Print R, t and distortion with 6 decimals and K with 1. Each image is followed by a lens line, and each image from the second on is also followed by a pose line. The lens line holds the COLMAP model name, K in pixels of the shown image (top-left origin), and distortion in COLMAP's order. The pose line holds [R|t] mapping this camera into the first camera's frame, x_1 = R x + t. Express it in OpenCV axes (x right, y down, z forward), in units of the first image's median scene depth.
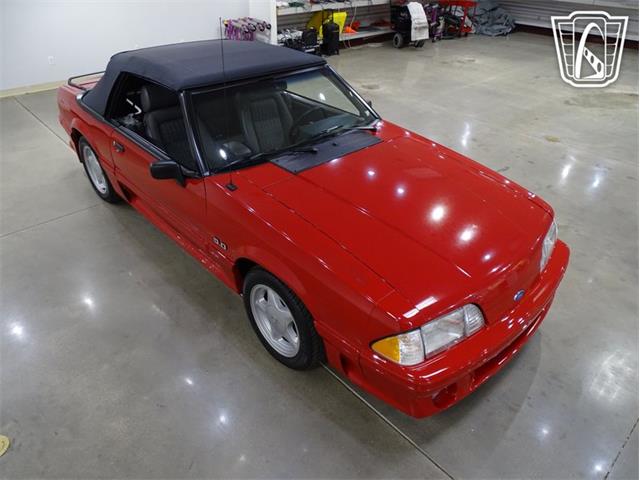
lens RADIAL K [[450.8, 0, 320.0], [0, 450.8, 240.0], [0, 0, 1]] dist [-0.004755, -0.002935]
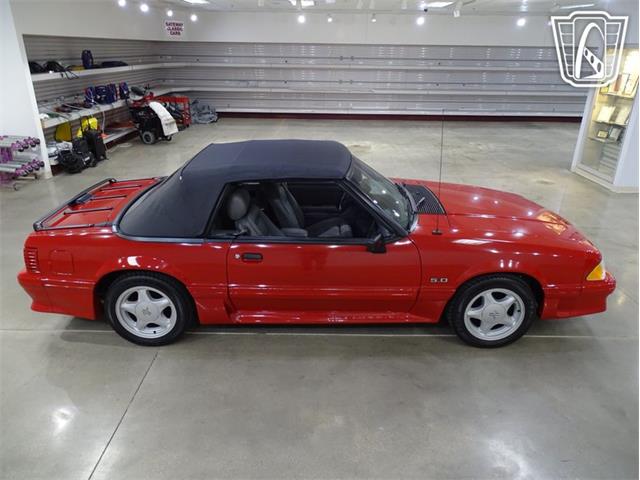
lens RADIAL K [[448.1, 0, 321.4], [0, 448.1, 234.5], [0, 0, 1]] dist [-0.000309, -0.001767]
pose [[0.683289, -0.287425, 0.671195, -1.188492], [0.408315, 0.912501, -0.024913, -0.200176], [-0.605305, 0.291082, 0.740862, 0.238243]]
